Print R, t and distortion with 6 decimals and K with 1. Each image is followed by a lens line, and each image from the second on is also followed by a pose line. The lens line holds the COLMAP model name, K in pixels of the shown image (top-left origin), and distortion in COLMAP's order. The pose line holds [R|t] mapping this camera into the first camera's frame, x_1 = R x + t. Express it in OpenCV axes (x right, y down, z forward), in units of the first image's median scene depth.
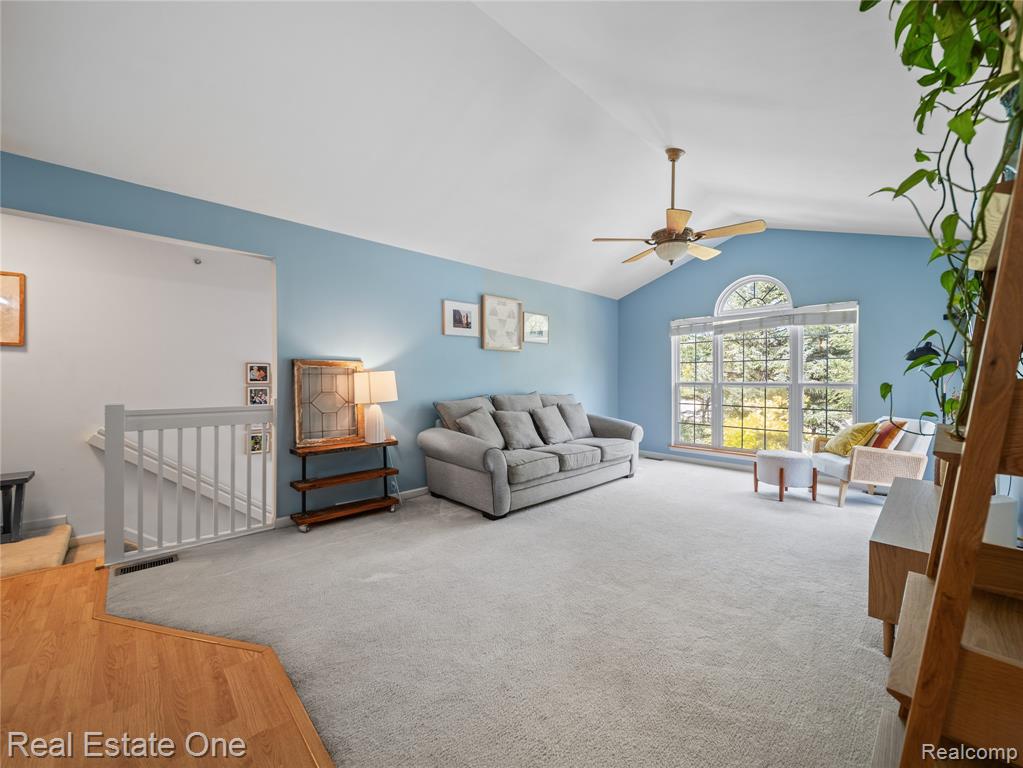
lens RADIAL K [[408.7, 0, 512.6], [0, 408.7, 377.8], [0, 0, 1]] dist [0.000747, -0.000133]
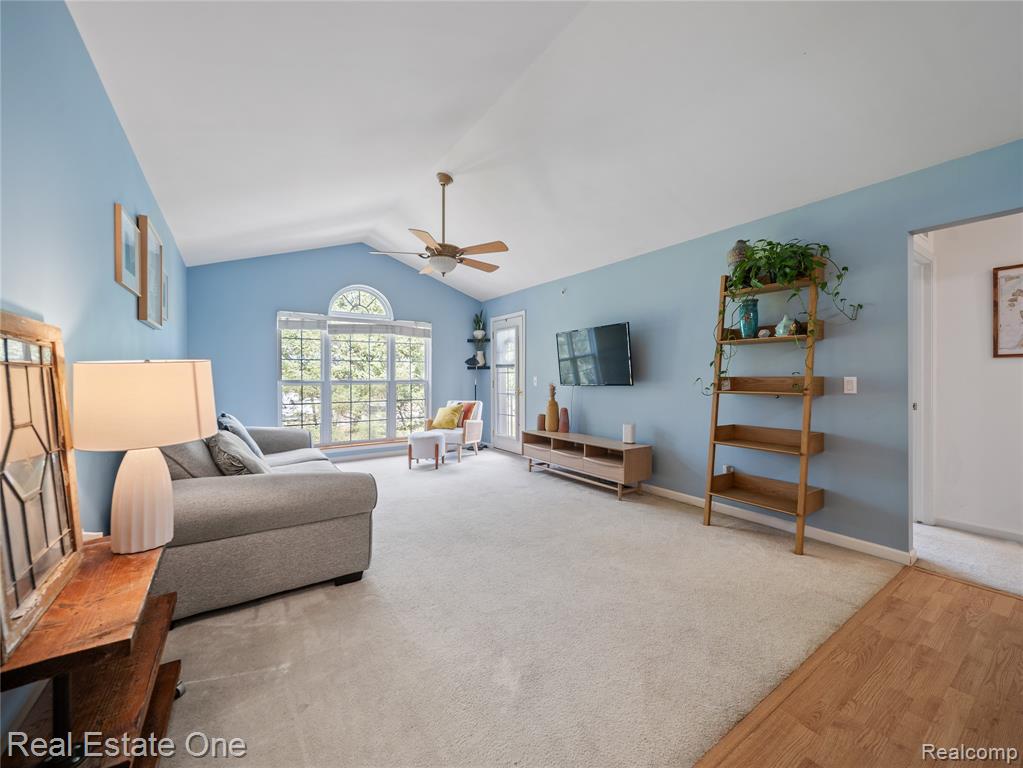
lens RADIAL K [[408.7, 0, 512.6], [0, 408.7, 377.8], [0, 0, 1]] dist [0.000747, -0.000133]
pose [[0.155985, -0.006770, 0.987736, -0.567296], [0.003266, 0.999975, 0.006338, -0.001718], [-0.987754, 0.002237, 0.156003, 0.512520]]
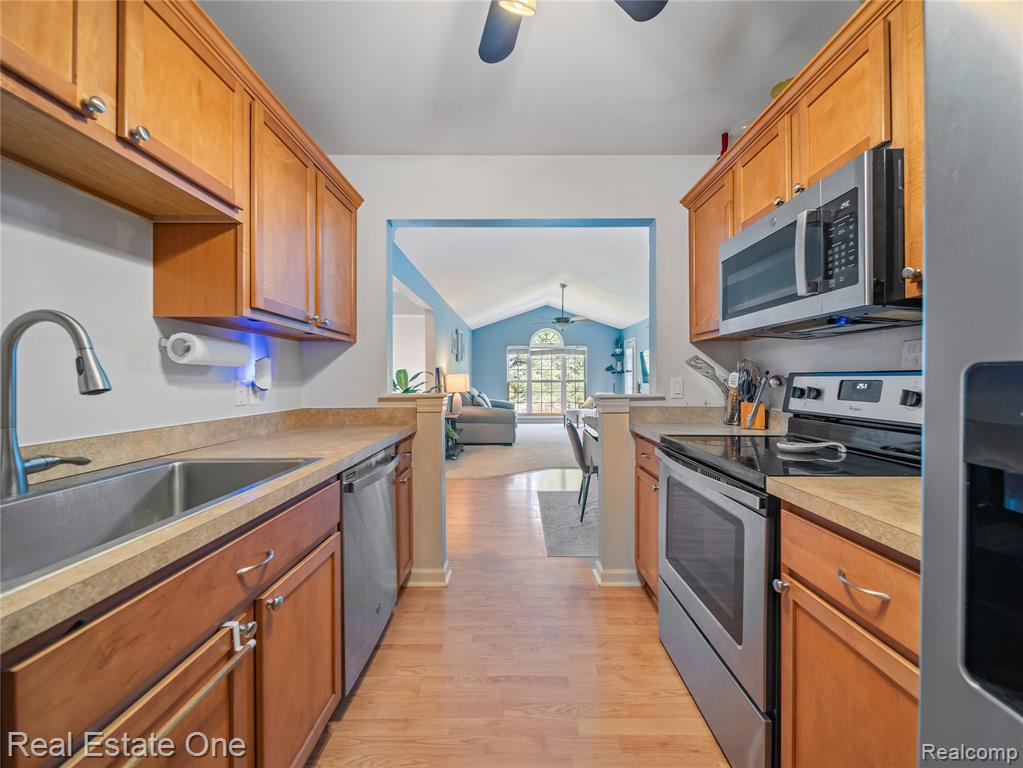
lens RADIAL K [[417.3, 0, 511.8], [0, 417.3, 381.4], [0, 0, 1]] dist [0.000080, -0.000189]
pose [[0.691406, -0.008810, 0.722413, -1.301250], [0.004520, 0.999959, 0.007869, 0.000612], [-0.722452, -0.002175, 0.691417, -0.400980]]
